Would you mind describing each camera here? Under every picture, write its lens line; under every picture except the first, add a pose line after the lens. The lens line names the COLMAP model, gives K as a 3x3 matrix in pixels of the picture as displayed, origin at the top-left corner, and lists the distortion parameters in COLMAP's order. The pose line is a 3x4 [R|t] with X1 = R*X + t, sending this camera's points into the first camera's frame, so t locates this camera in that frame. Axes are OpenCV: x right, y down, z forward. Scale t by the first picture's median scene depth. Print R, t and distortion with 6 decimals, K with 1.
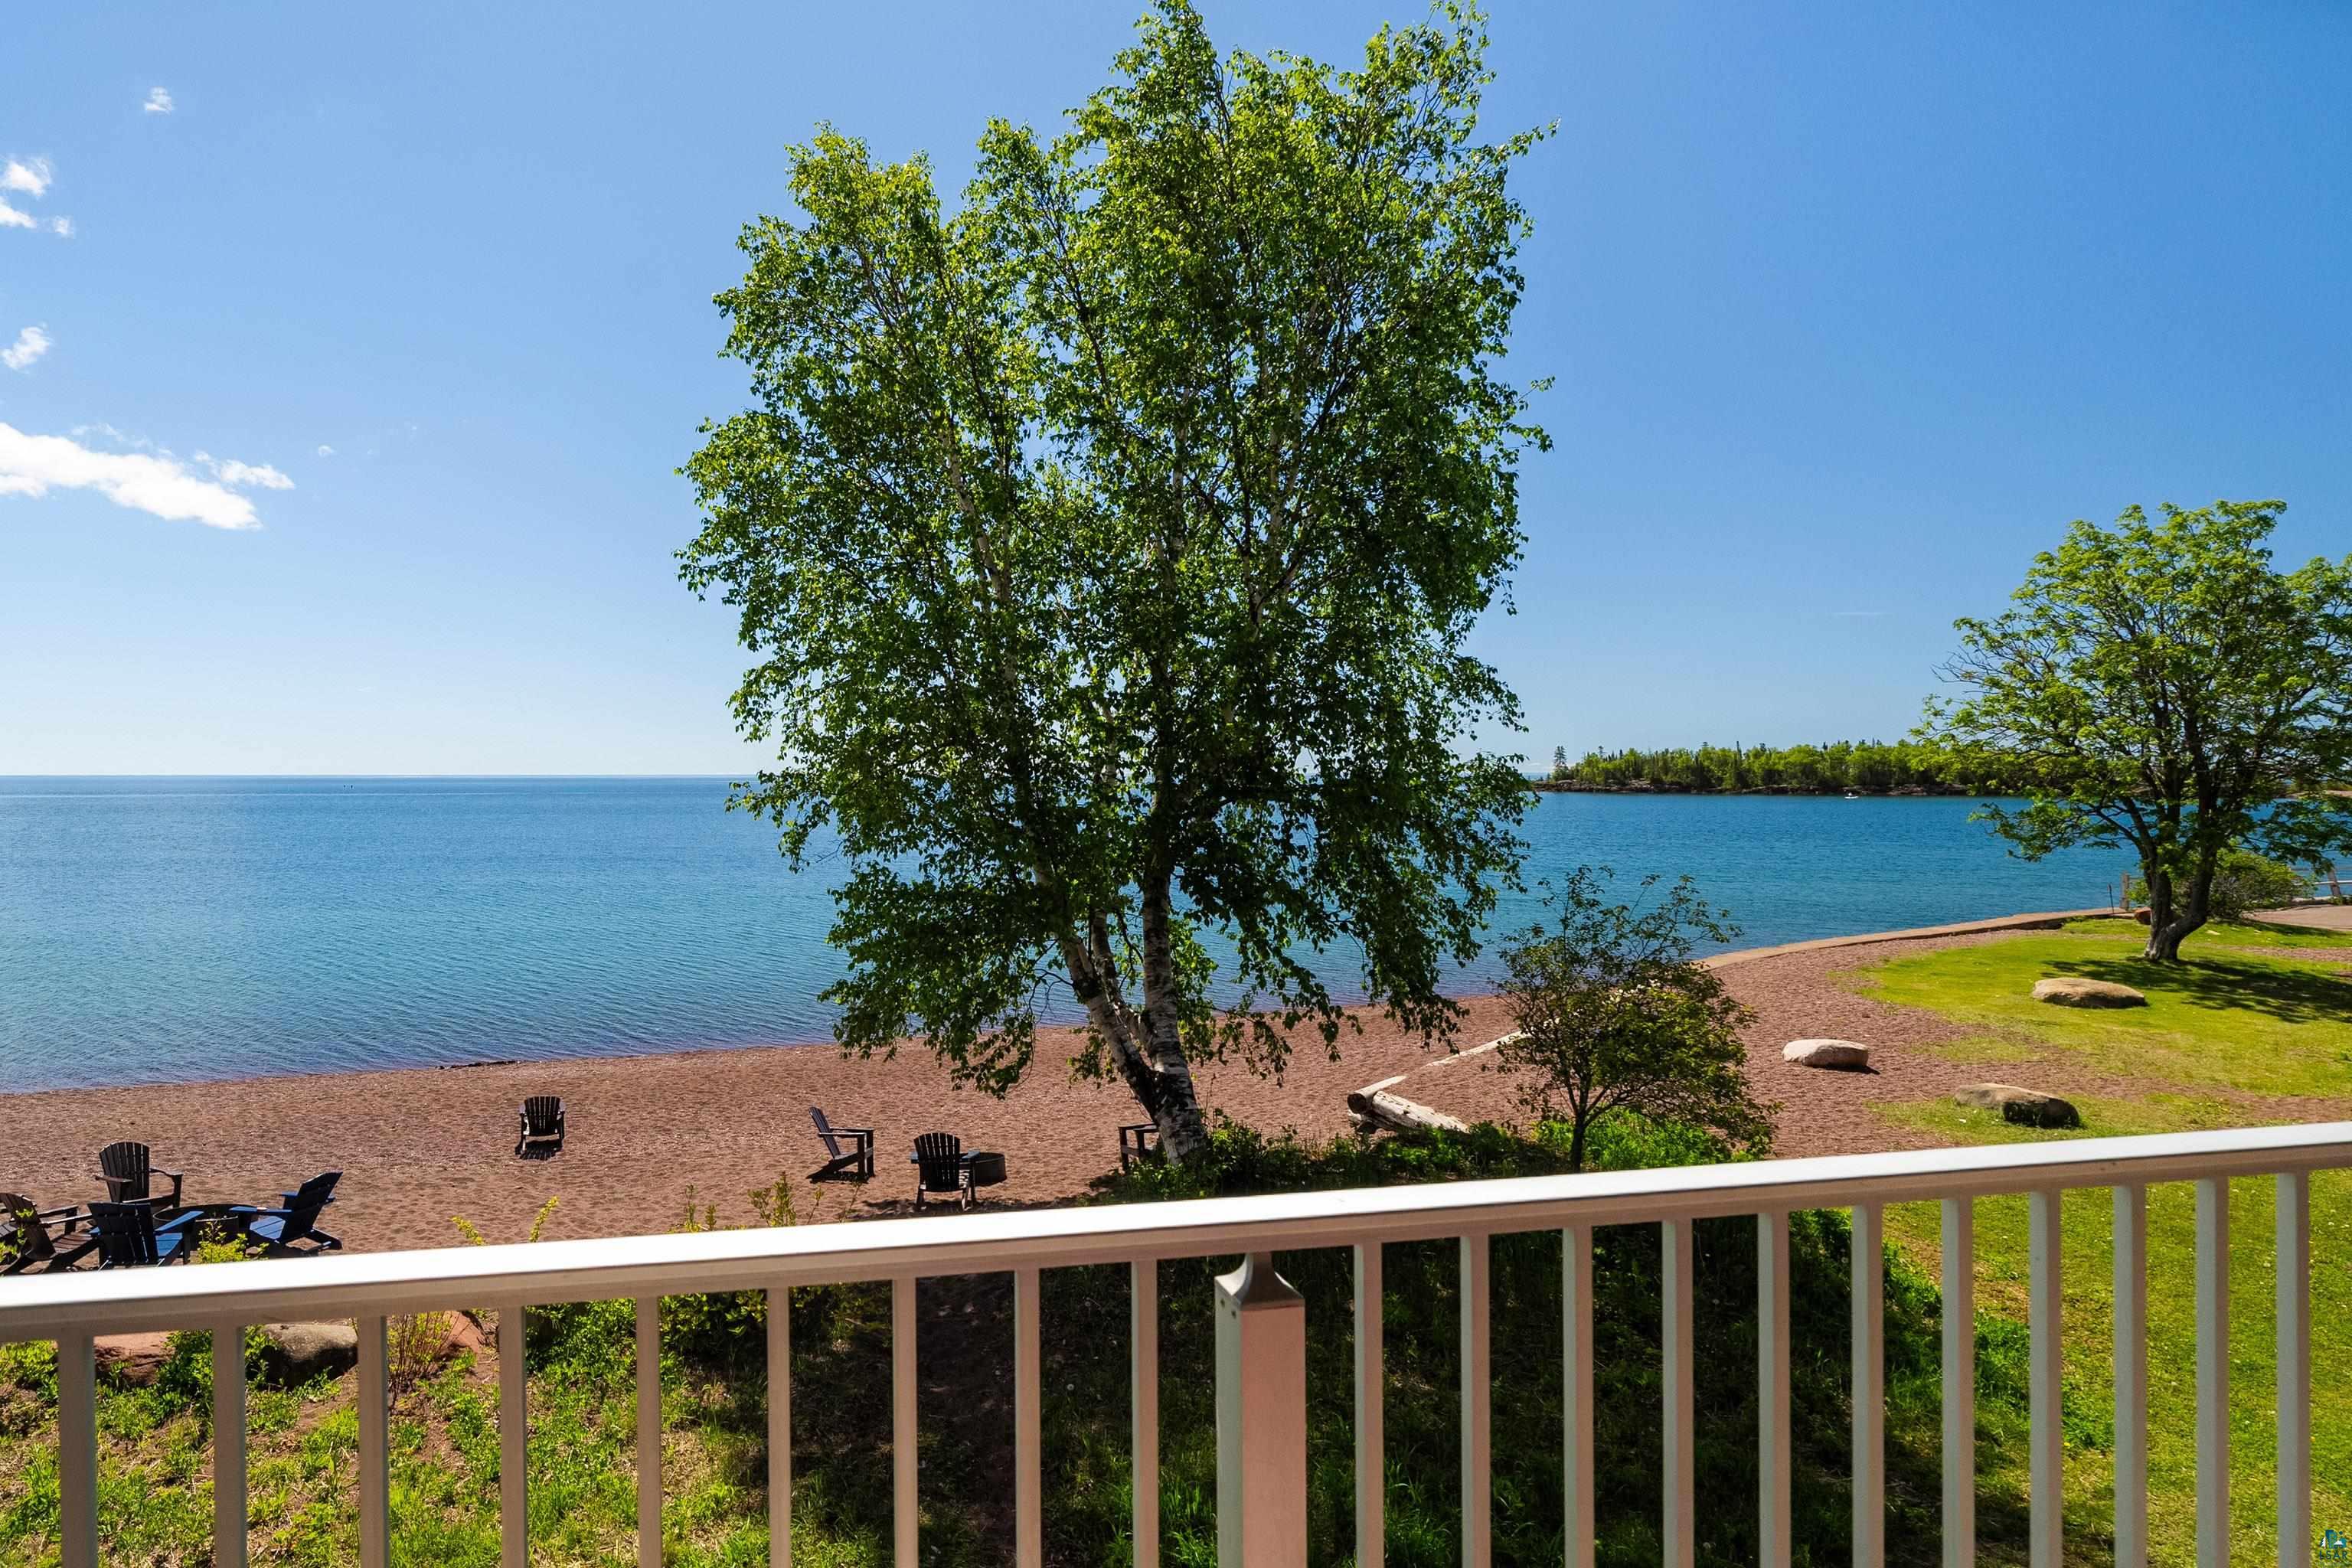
lens RADIAL K [[1079.9, 0, 1417.2], [0, 1079.9, 770.8], [0, 0, 1]] dist [-0.006965, 0.007324]
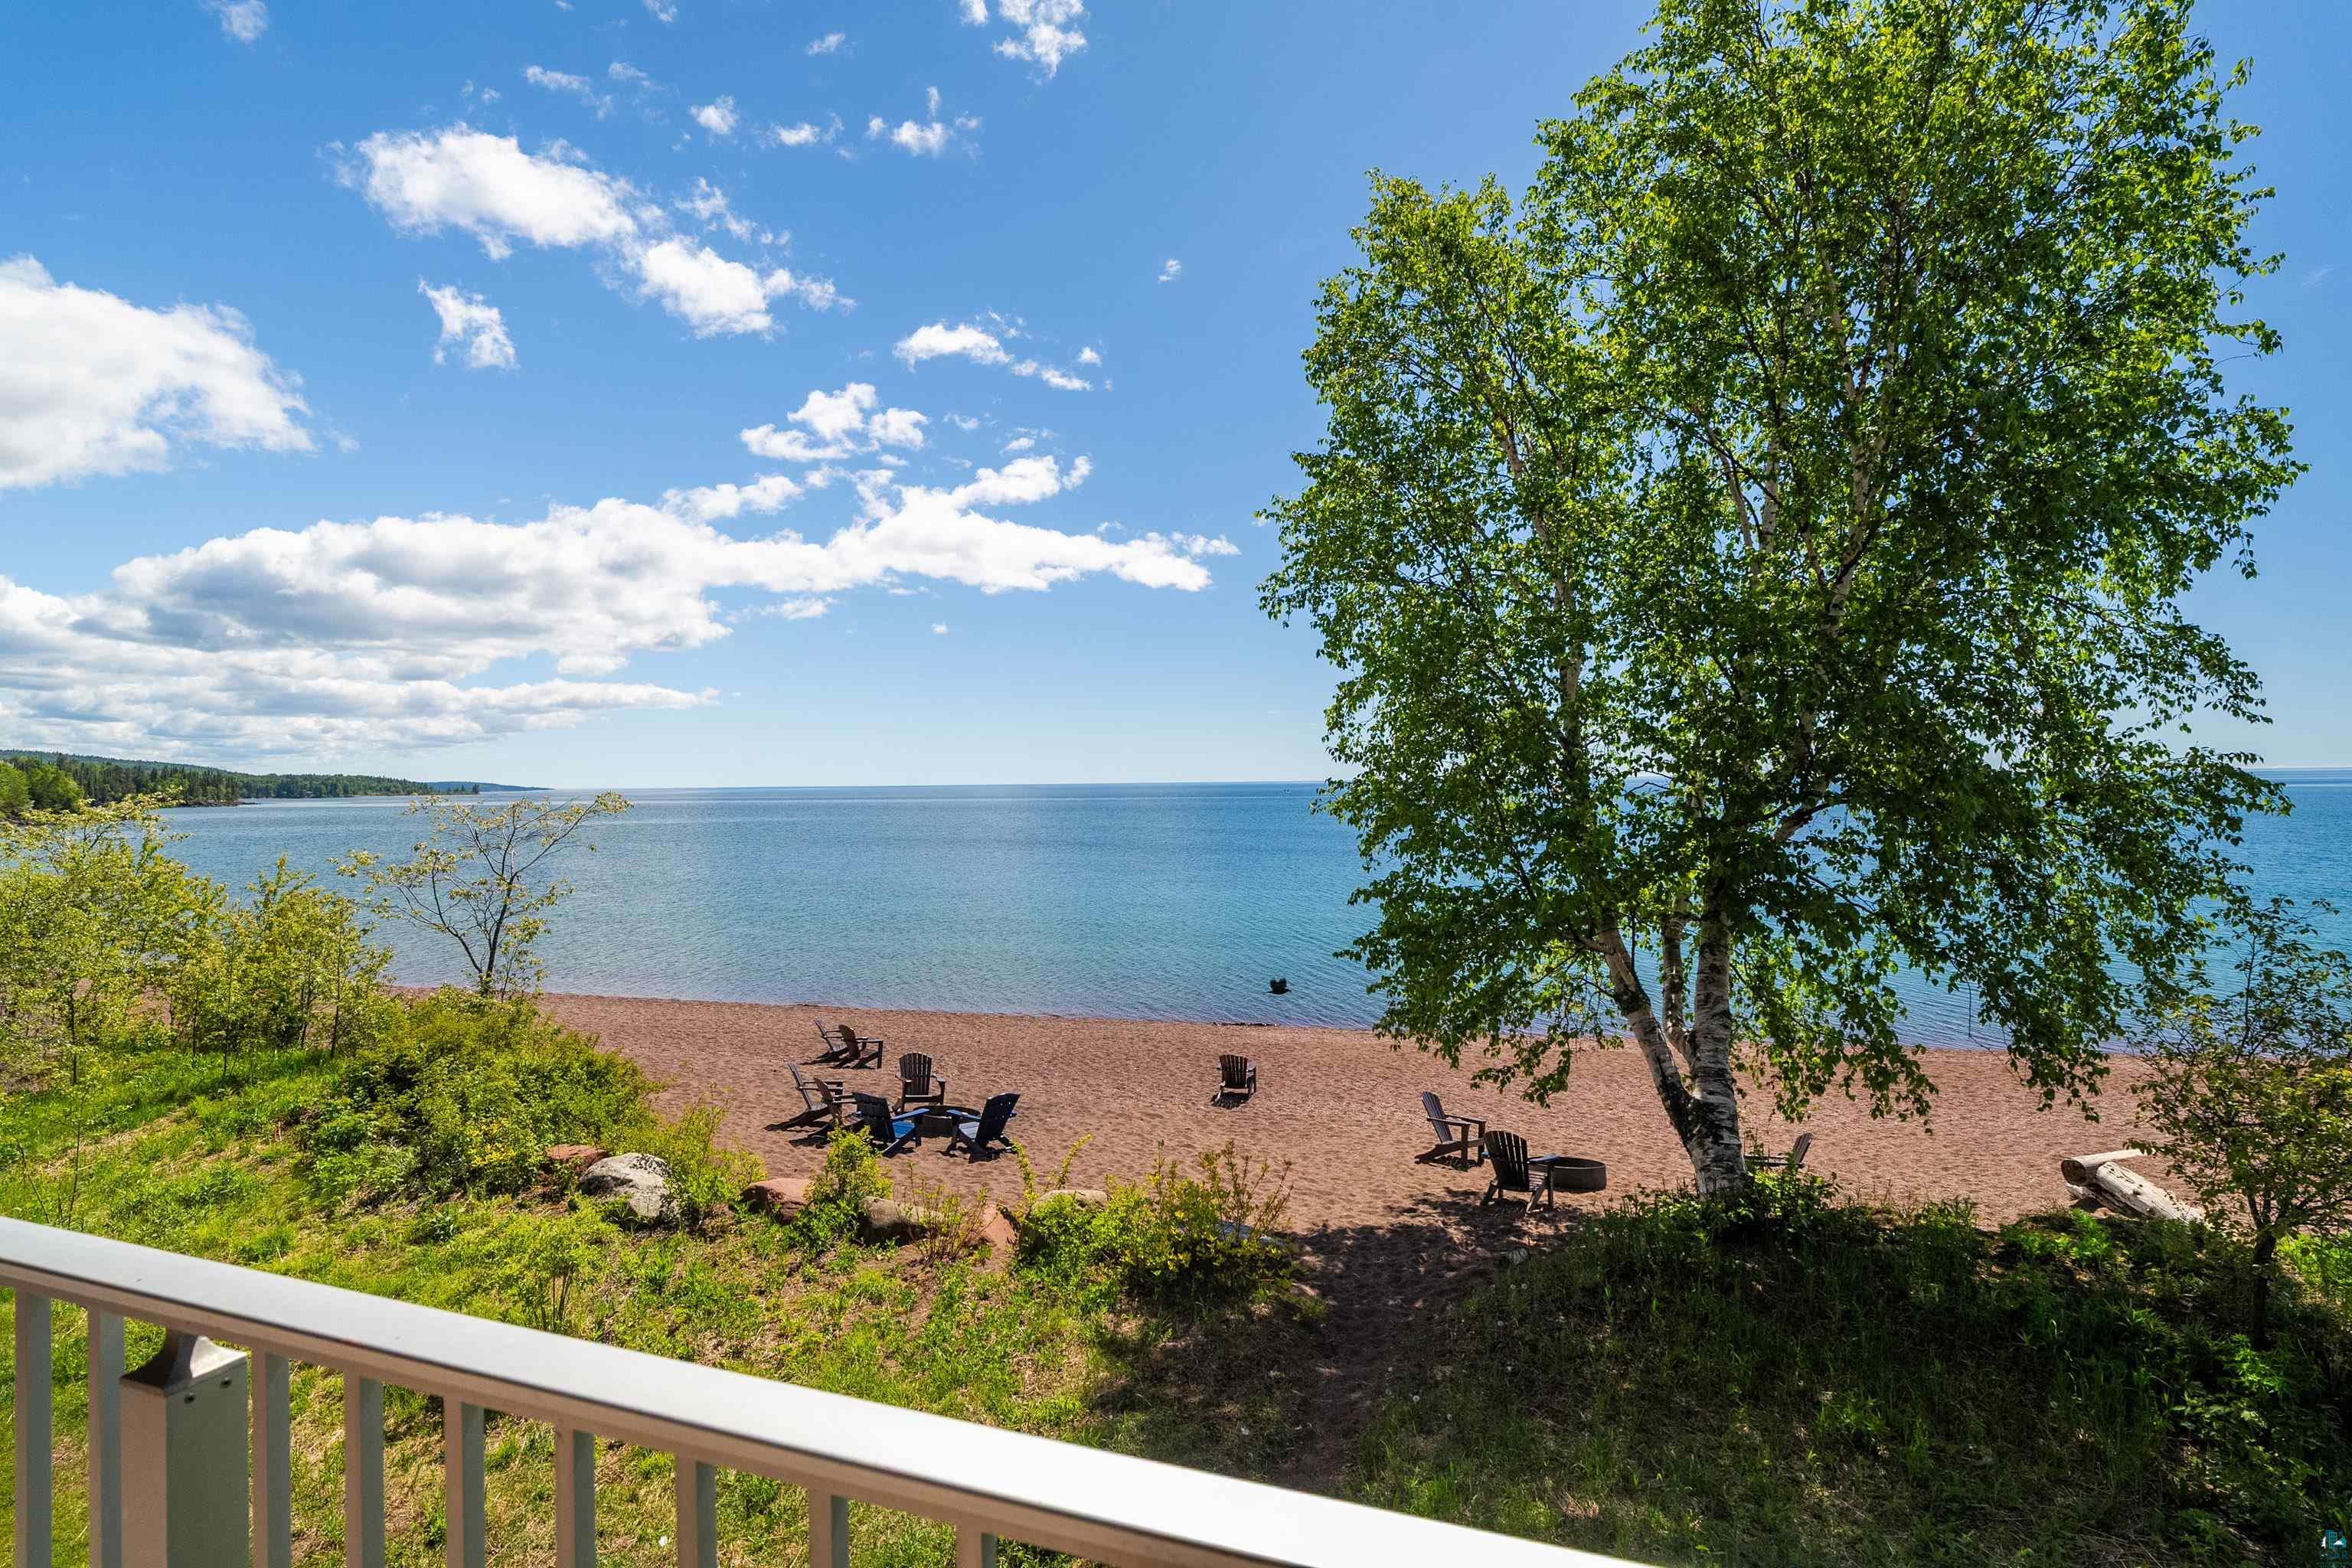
lens RADIAL K [[1113.3, 0, 1182.3], [0, 1113.3, 775.1], [0, 0, 1]] dist [0.014334, -0.003083]
pose [[0.881517, -0.007876, -0.472087, -0.209772], [0.008129, 0.999966, -0.001505, -0.001909], [0.472083, -0.002511, 0.881551, -0.071899]]
